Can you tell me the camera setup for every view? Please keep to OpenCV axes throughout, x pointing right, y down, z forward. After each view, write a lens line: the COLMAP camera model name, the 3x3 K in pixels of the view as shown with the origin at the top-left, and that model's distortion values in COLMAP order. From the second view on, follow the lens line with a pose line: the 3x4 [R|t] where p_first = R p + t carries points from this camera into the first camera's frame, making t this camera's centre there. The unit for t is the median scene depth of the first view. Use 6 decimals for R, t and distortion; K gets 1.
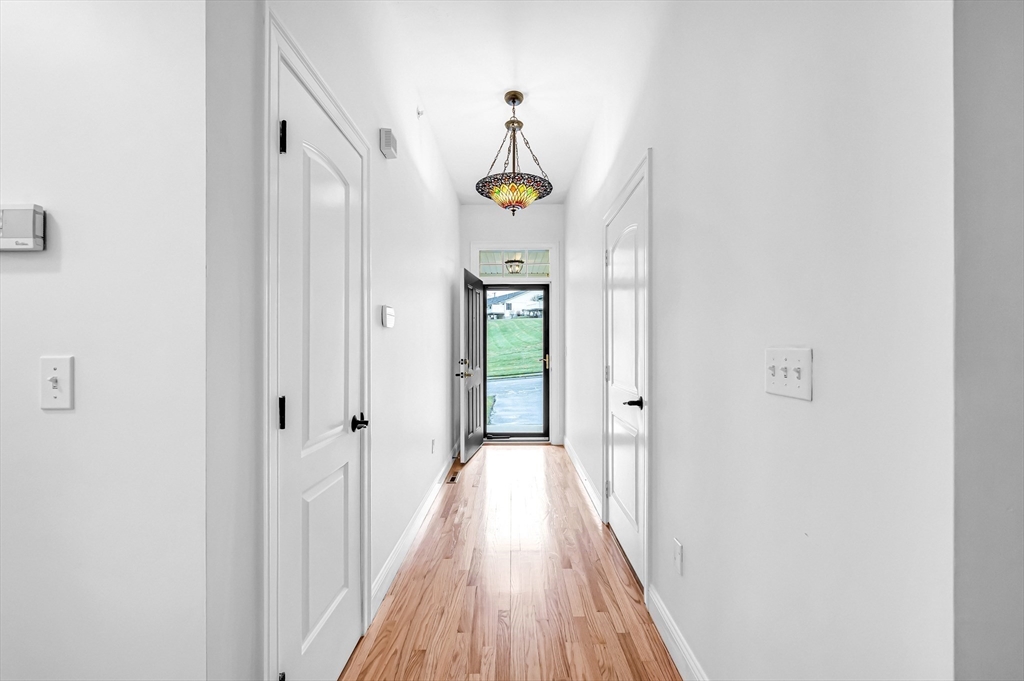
lens RADIAL K [[410.4, 0, 510.3], [0, 410.4, 345.3], [0, 0, 1]] dist [-0.002354, 0.001507]
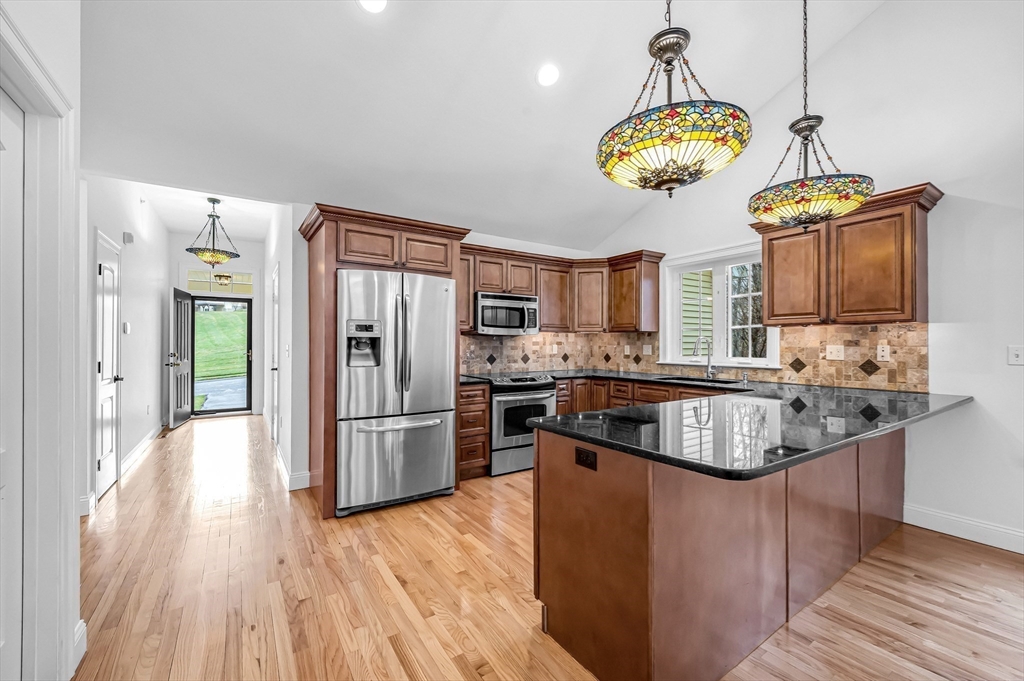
lens RADIAL K [[410.4, 0, 514.0], [0, 410.4, 341.9], [0, 0, 1]] dist [-0.002354, 0.001507]
pose [[0.826126, 0.004642, 0.563466, 0.085739], [-0.003304, 0.999989, -0.003394, -0.004350], [-0.563476, 0.000942, 0.826132, -1.185447]]
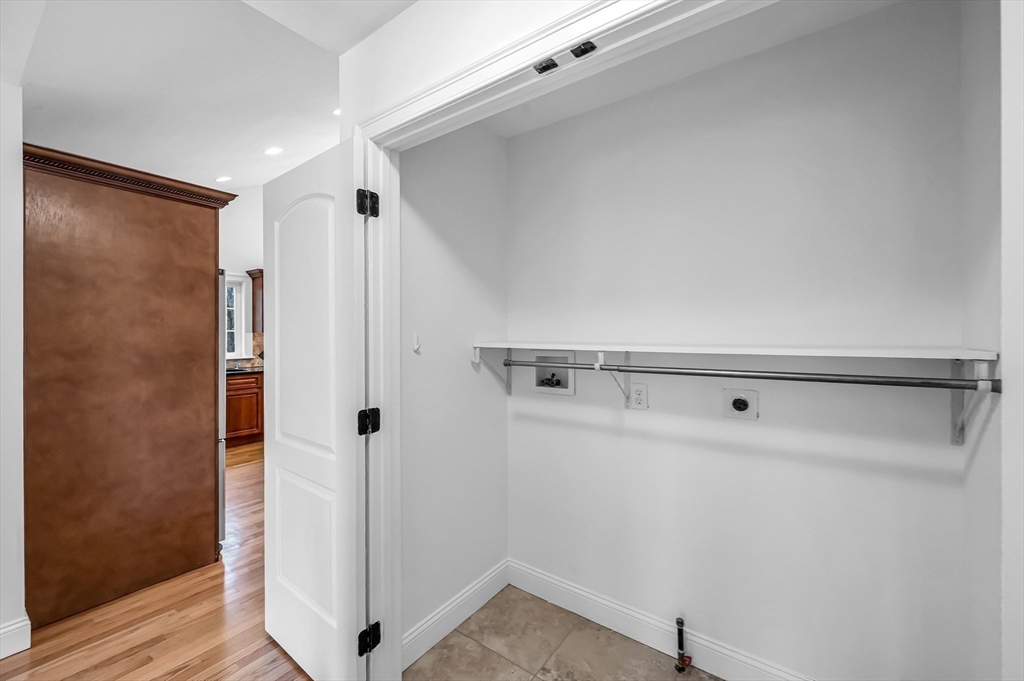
lens RADIAL K [[410.4, 0, 511.5], [0, 410.4, 336.5], [0, 0, 1]] dist [-0.002354, 0.001507]
pose [[-0.812445, 0.000855, 0.583037, -0.738922], [0.002631, 0.999994, 0.002200, -0.037635], [-0.583032, 0.003322, -0.812442, 0.265515]]
